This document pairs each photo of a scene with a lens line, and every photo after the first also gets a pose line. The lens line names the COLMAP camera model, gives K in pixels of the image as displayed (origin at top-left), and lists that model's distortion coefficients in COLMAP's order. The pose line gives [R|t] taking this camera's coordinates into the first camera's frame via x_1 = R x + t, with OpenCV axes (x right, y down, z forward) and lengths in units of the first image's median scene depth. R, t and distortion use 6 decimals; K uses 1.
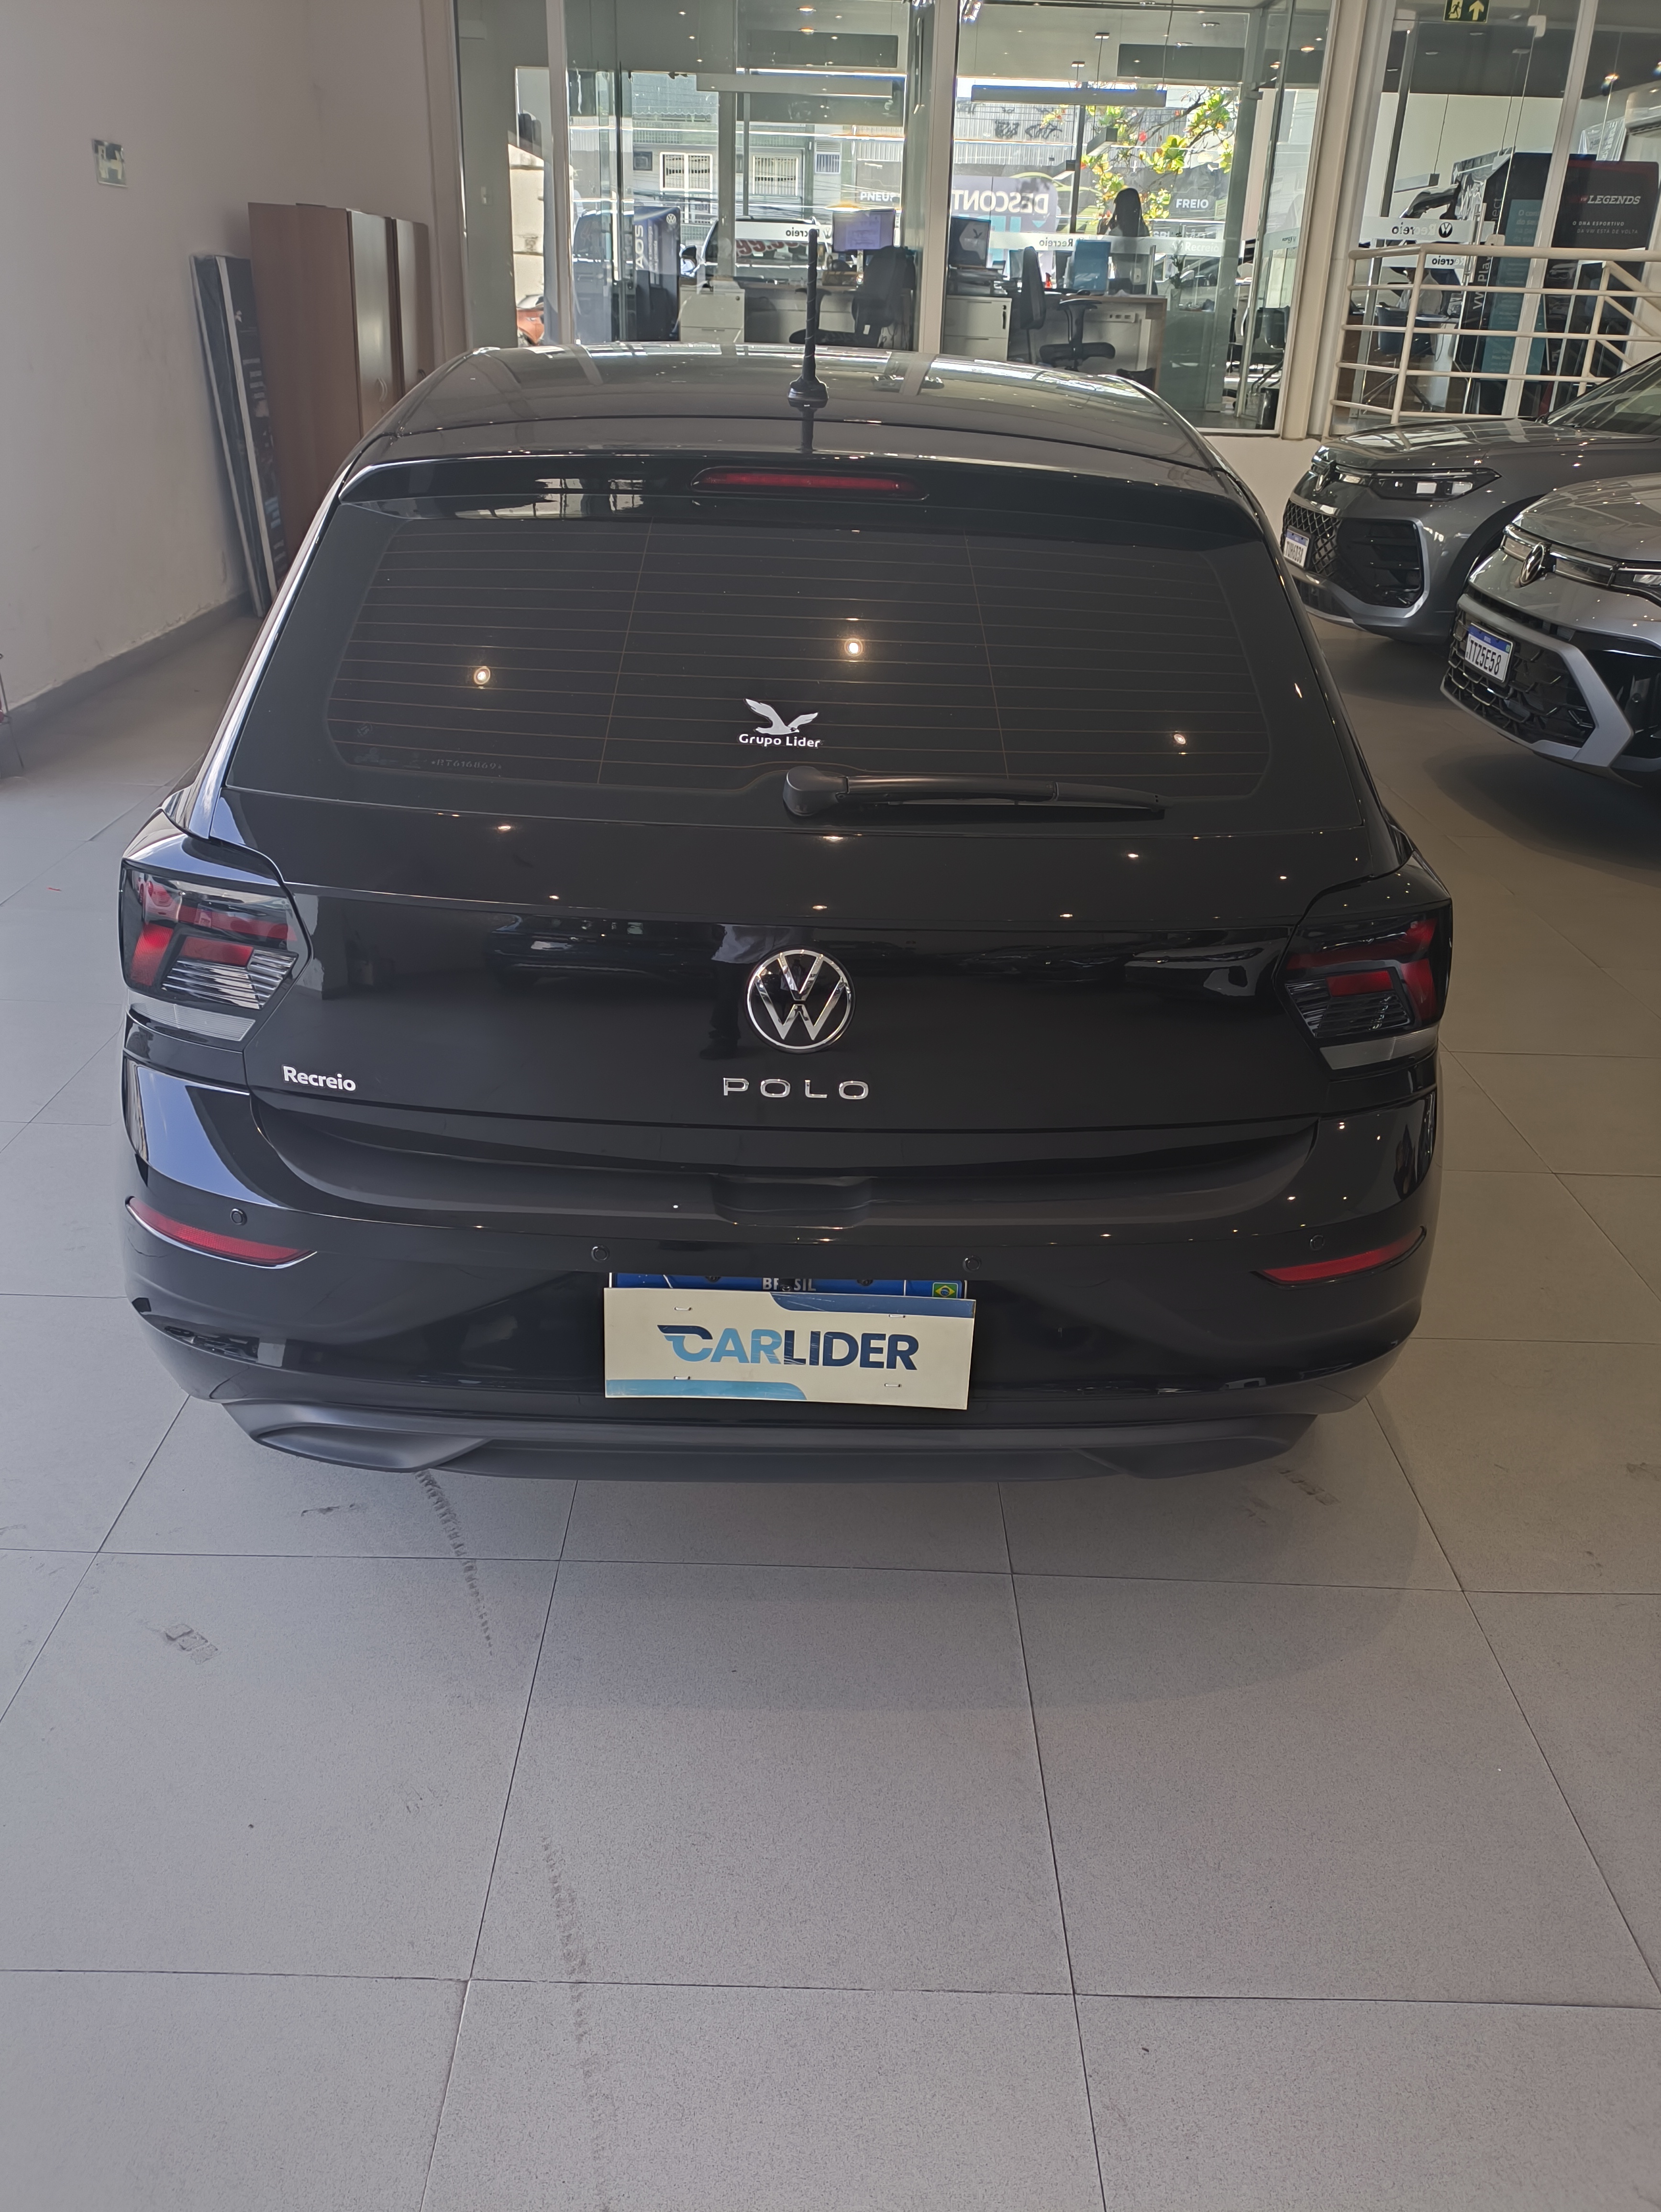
lens RADIAL K [[1631.4, 0, 830.5], [0, 1631.4, 1106.0], [0, 0, 1]] dist [0.004982, -0.007502]
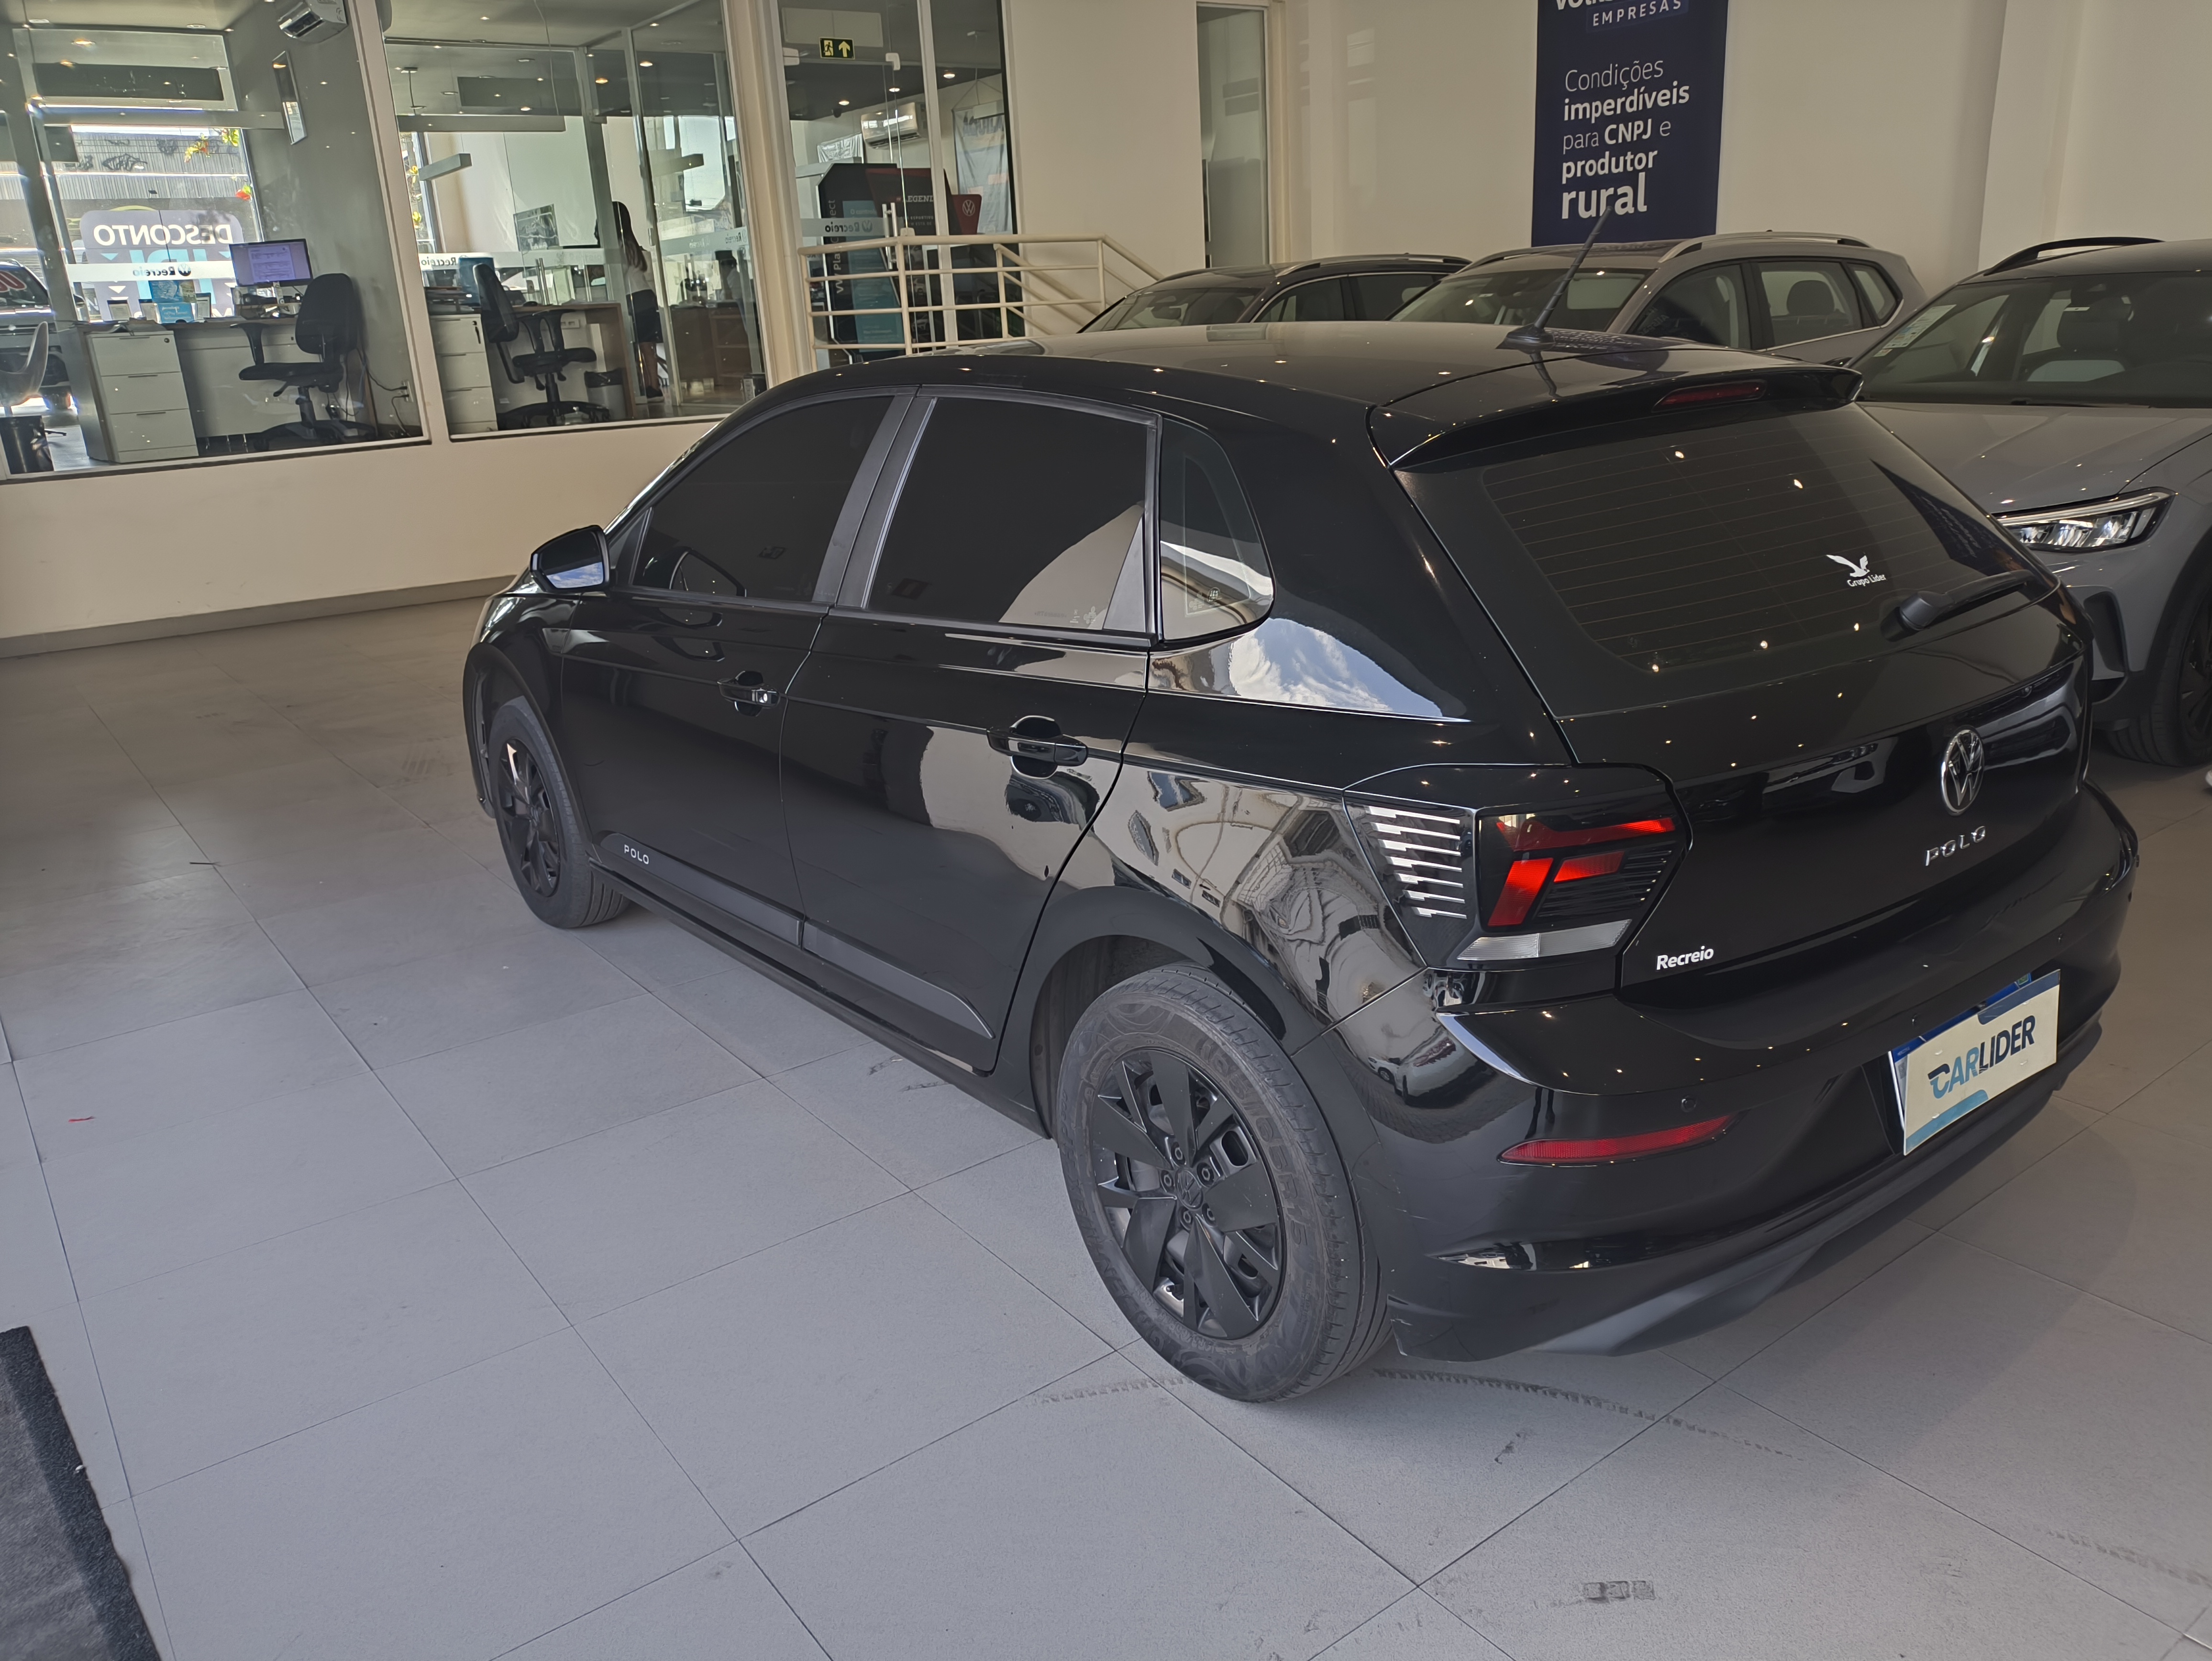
lens RADIAL K [[1625.6, 0, 1162.0], [0, 1625.6, 824.7], [0, 0, 1]] dist [-0.005185, -0.007719]
pose [[0.798871, -0.250466, 0.546875, -0.179328], [0.327258, 0.943825, -0.045788, -0.025295], [-0.504686, 0.215548, 0.835961, 0.041995]]
